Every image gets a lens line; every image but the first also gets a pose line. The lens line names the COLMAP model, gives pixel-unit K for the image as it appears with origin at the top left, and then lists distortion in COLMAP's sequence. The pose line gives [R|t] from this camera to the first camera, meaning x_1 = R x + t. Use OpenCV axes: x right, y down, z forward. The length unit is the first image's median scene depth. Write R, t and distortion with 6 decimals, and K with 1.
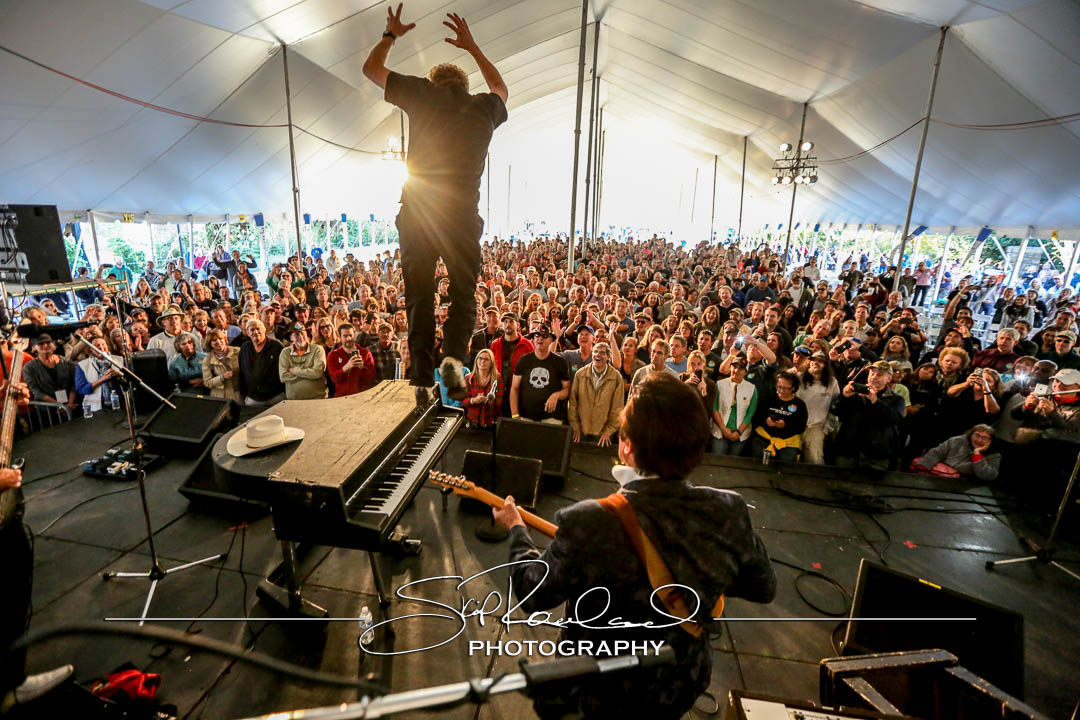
lens RADIAL K [[497.2, 0, 533.8], [0, 497.2, 350.4], [0, 0, 1]] dist [-0.039667, 0.012602]
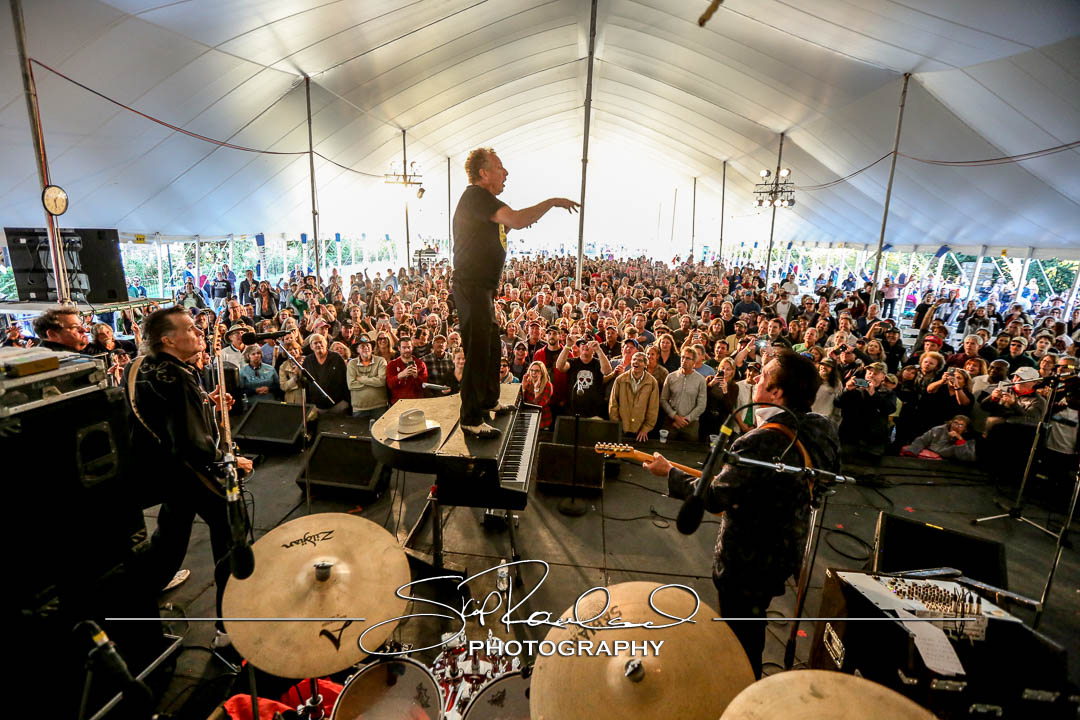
lens RADIAL K [[497.2, 0, 533.8], [0, 497.2, 350.4], [0, 0, 1]] dist [-0.039667, 0.012602]
pose [[0.998745, -0.011504, 0.048753, -0.098947], [0.013114, 0.999375, -0.032829, 0.011102], [-0.048345, 0.033428, 0.998271, -0.083667]]
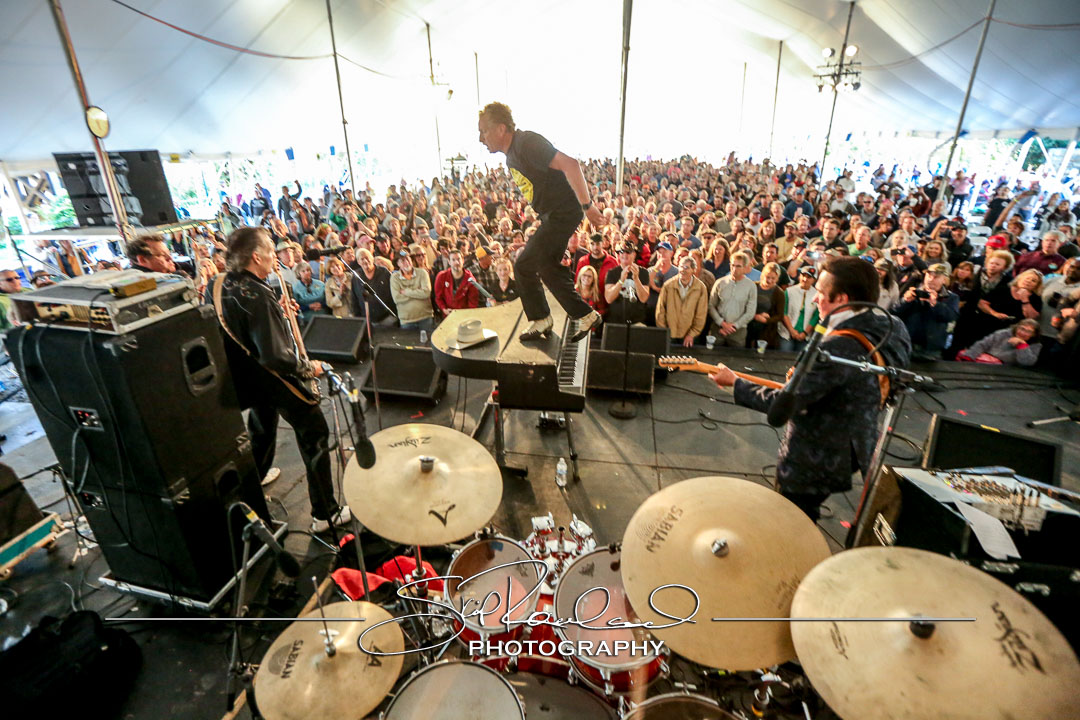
lens RADIAL K [[497.2, 0, 533.8], [0, 497.2, 350.4], [0, 0, 1]] dist [-0.039667, 0.012602]
pose [[0.999073, -0.034625, -0.025586, -0.115352], [0.037975, 0.988730, 0.144816, 0.011680], [0.020283, -0.145653, 0.989128, -0.088866]]
